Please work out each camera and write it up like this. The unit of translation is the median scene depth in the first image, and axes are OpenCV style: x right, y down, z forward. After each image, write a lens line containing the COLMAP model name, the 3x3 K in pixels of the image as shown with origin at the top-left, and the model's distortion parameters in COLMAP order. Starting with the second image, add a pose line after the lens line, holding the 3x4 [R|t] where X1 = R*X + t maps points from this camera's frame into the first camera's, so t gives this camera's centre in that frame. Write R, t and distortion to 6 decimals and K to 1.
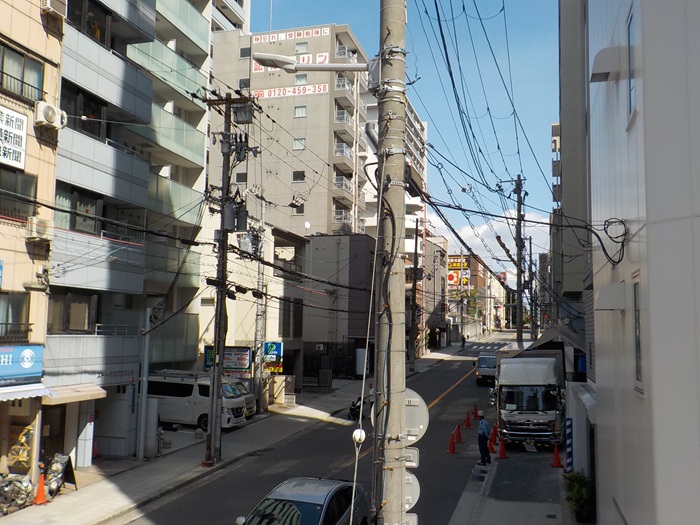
lens RADIAL K [[664.8, 0, 350.2], [0, 664.8, 263.3], [0, 0, 1]] dist [0.012964, 0.000000]
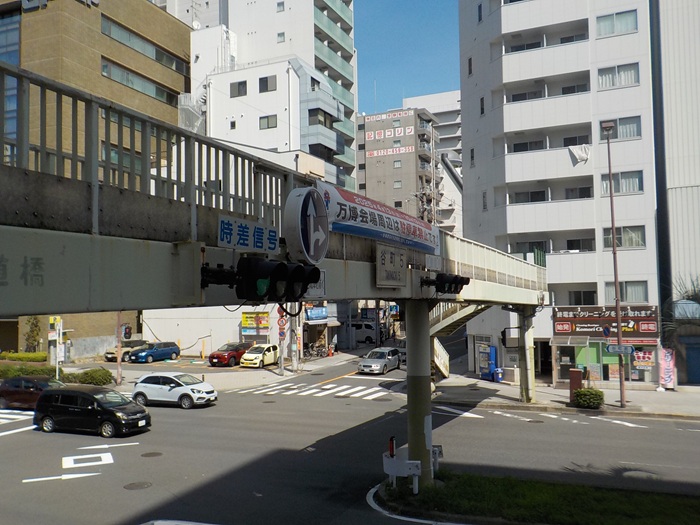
lens RADIAL K [[664.8, 0, 349.8], [0, 664.8, 261.1], [0, 0, 1]] dist [0.012964, 0.000000]
pose [[0.989735, -0.038631, -0.137591, 0.041417], [0.044412, 0.998244, 0.039195, -0.110890], [0.135836, -0.044904, 0.989713, -1.098752]]
